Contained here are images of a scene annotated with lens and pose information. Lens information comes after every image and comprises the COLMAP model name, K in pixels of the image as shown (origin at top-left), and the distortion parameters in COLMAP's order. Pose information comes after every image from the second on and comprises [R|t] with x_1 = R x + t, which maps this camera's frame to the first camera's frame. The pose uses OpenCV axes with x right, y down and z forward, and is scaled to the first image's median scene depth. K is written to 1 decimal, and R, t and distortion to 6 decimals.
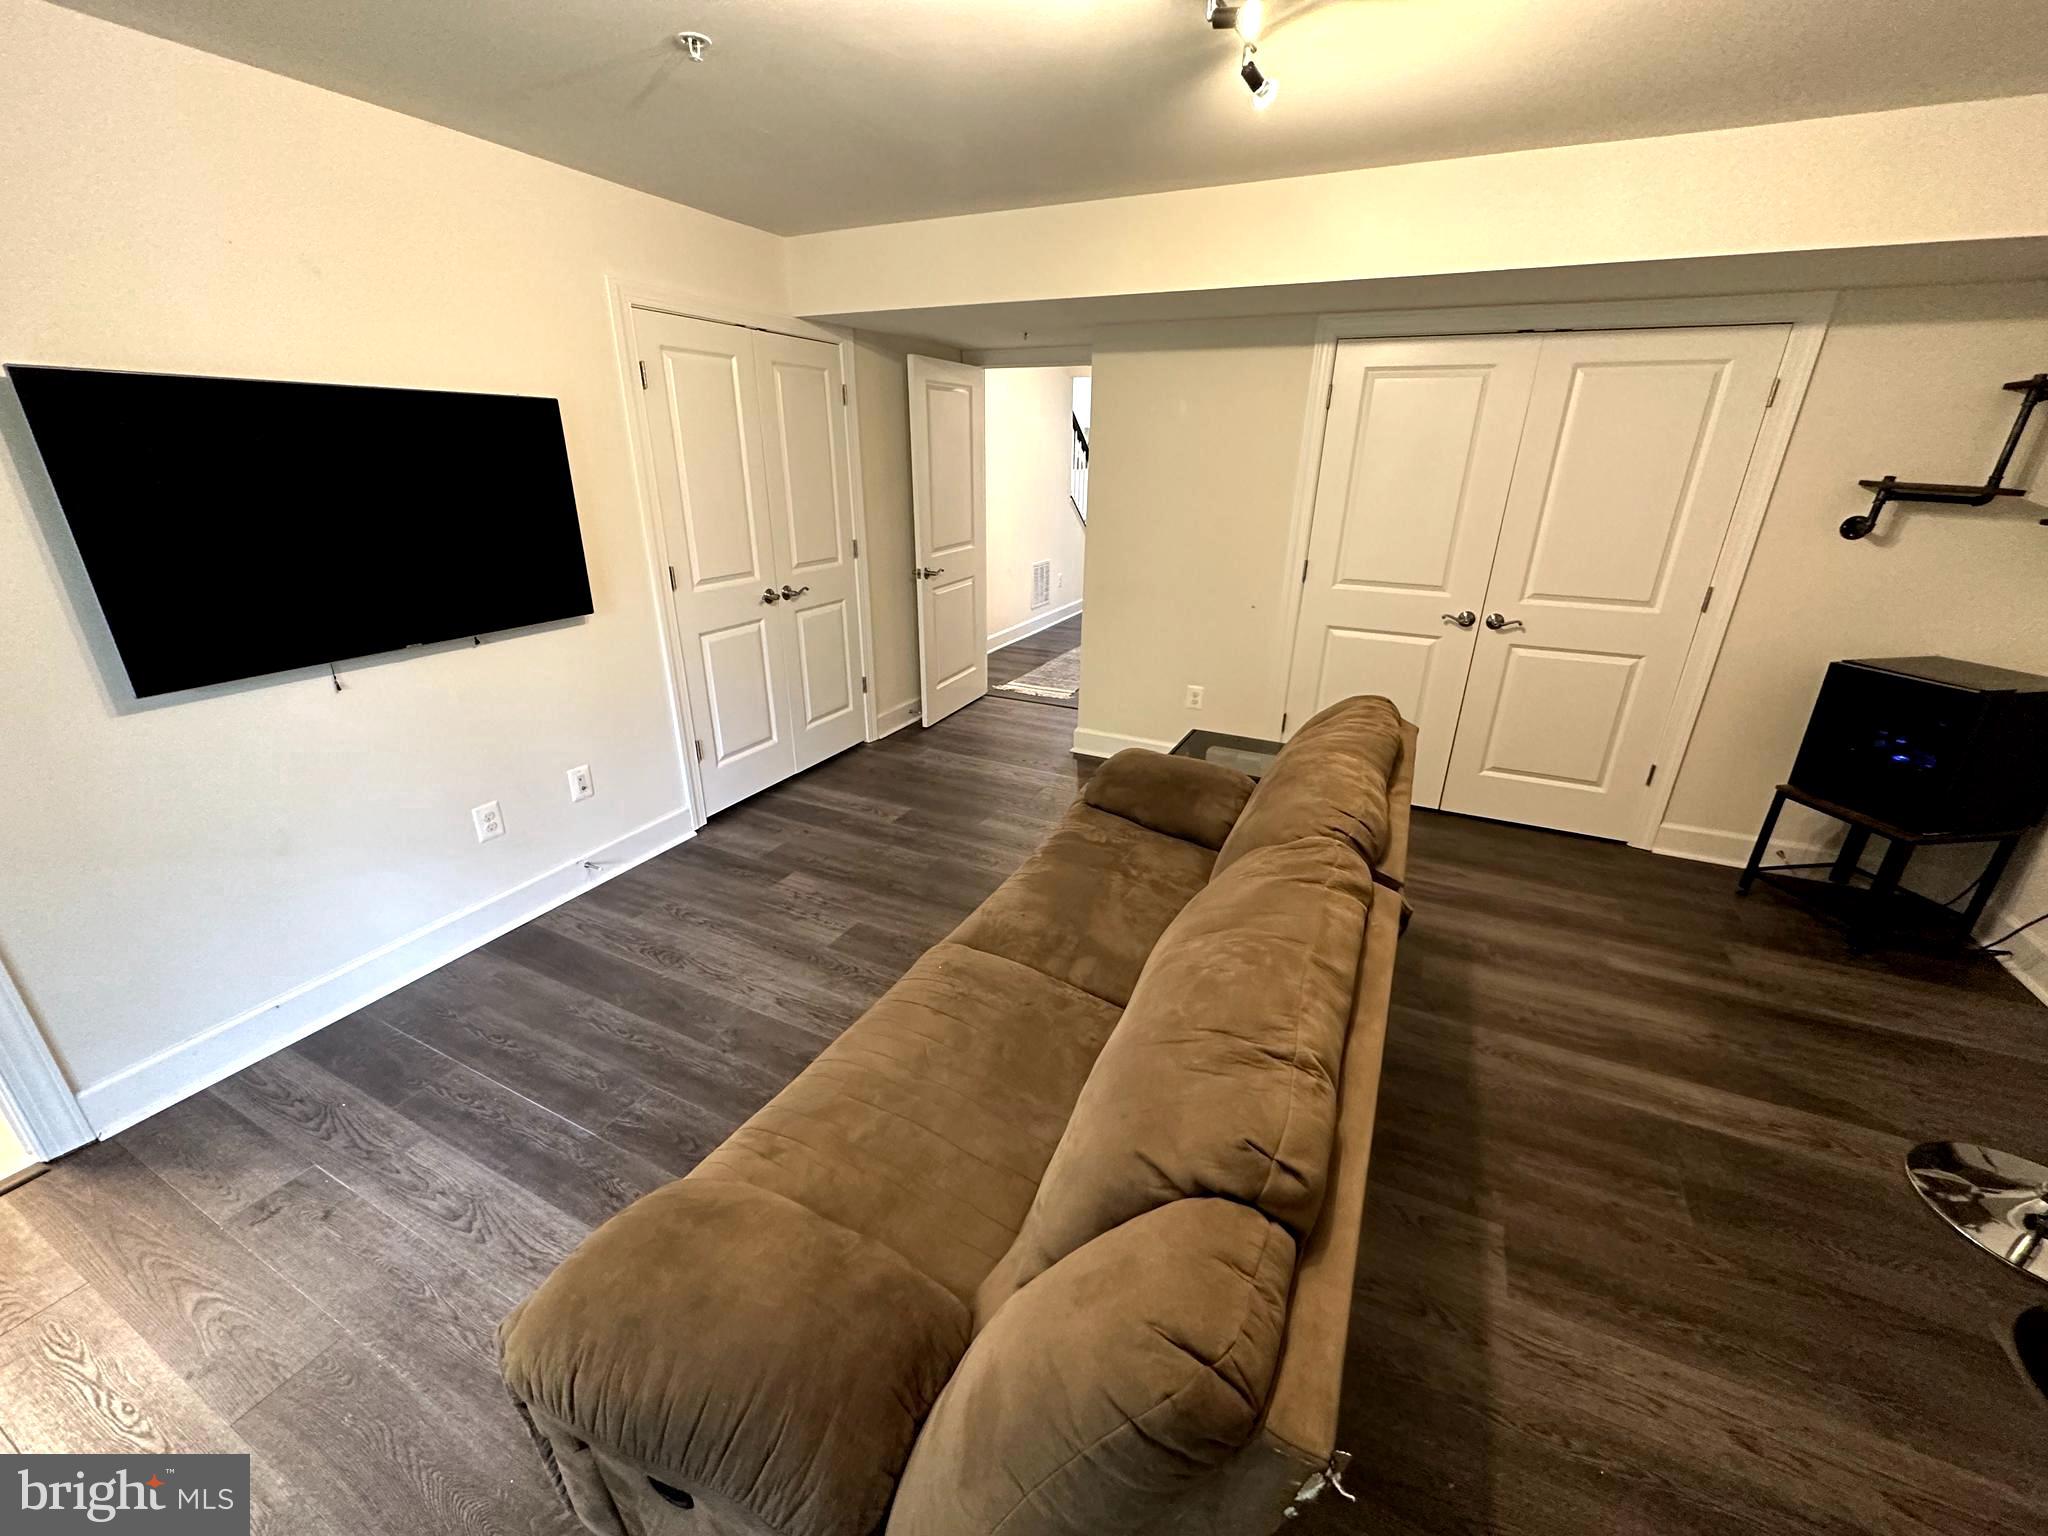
lens RADIAL K [[816.9, 0, 1024.0], [0, 816.9, 768.0], [0, 0, 1]] dist [-0.001373, 0.000150]
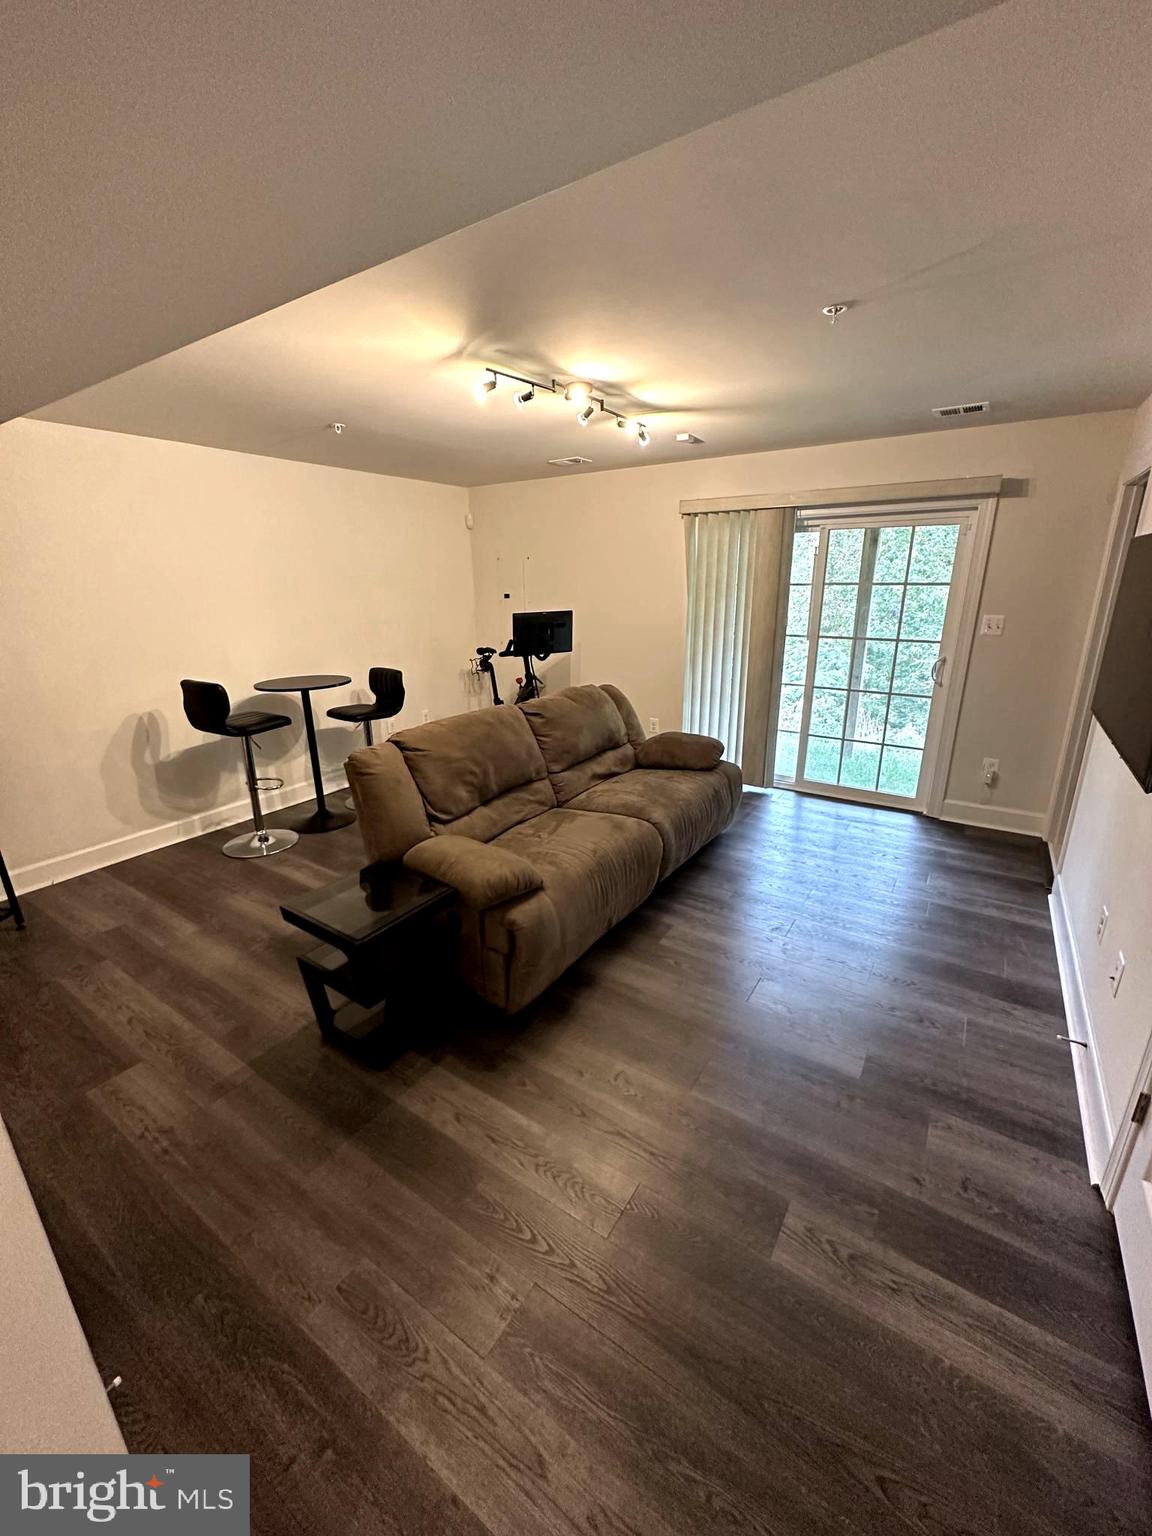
lens RADIAL K [[612.7, 0, 574.6], [0, 612.7, 766.9], [0, 0, 1]] dist [-0.001373, 0.000150]
pose [[-0.990830, -0.035921, 0.130249, -0.070079], [0.054441, 0.776147, 0.628197, -0.588684], [-0.123658, 0.629528, -0.767075, 1.461701]]
